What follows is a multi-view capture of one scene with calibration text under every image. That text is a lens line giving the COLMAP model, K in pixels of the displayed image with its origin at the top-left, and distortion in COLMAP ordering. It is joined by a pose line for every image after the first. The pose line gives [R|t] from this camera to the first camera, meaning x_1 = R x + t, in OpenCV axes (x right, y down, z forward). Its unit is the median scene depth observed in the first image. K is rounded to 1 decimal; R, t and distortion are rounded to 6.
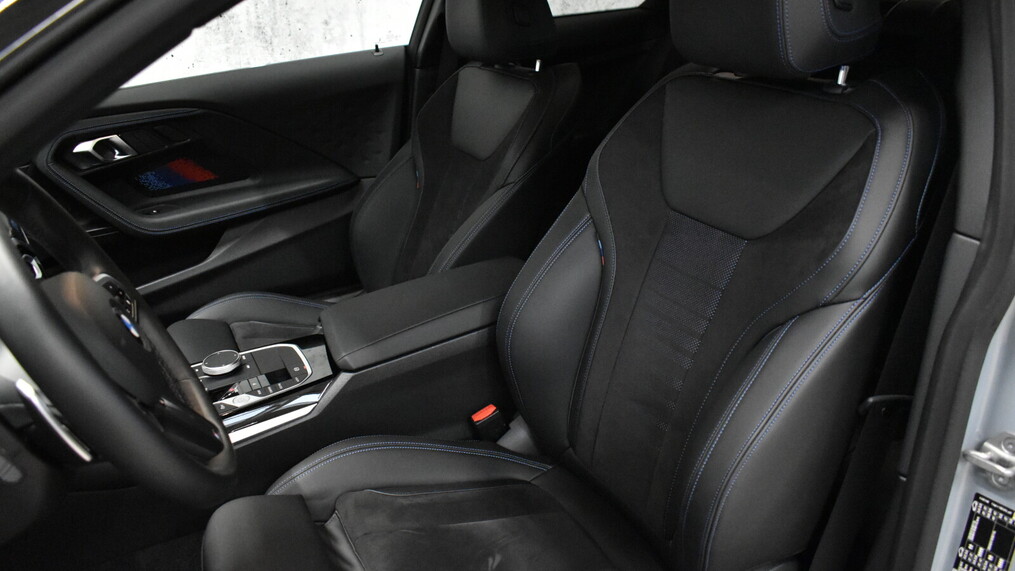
lens RADIAL K [[796.2, 0, 507.5], [0, 796.2, 285.5], [0, 0, 1]] dist [0.001337, 0.000521]
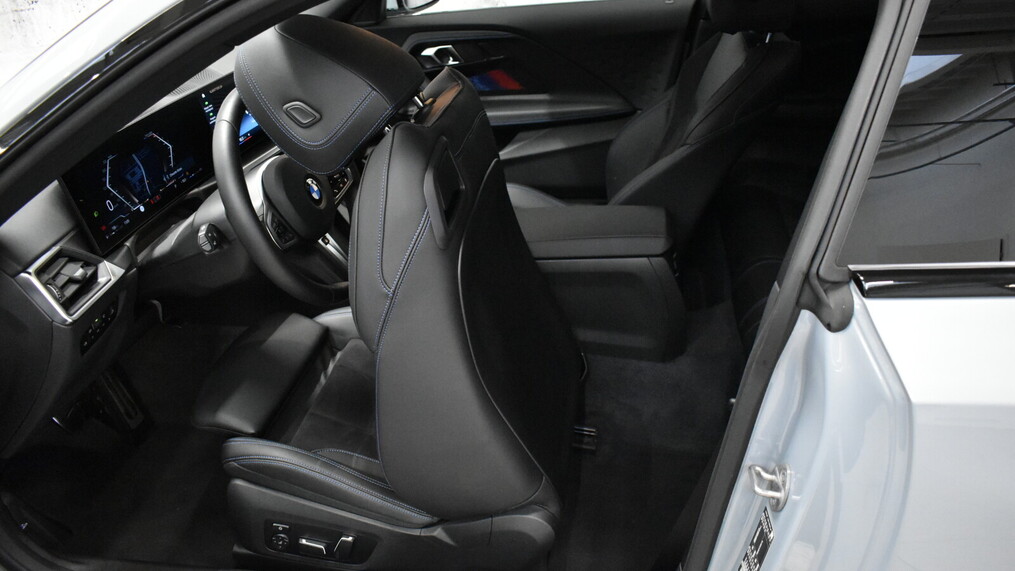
lens RADIAL K [[796.2, 0, 507.5], [0, 796.2, 285.5], [0, 0, 1]] dist [0.001337, 0.000521]
pose [[0.811626, 0.296106, -0.503572, 0.341914], [-0.229013, 0.954295, 0.192027, -0.076558], [0.537416, -0.040530, 0.842343, -0.079510]]
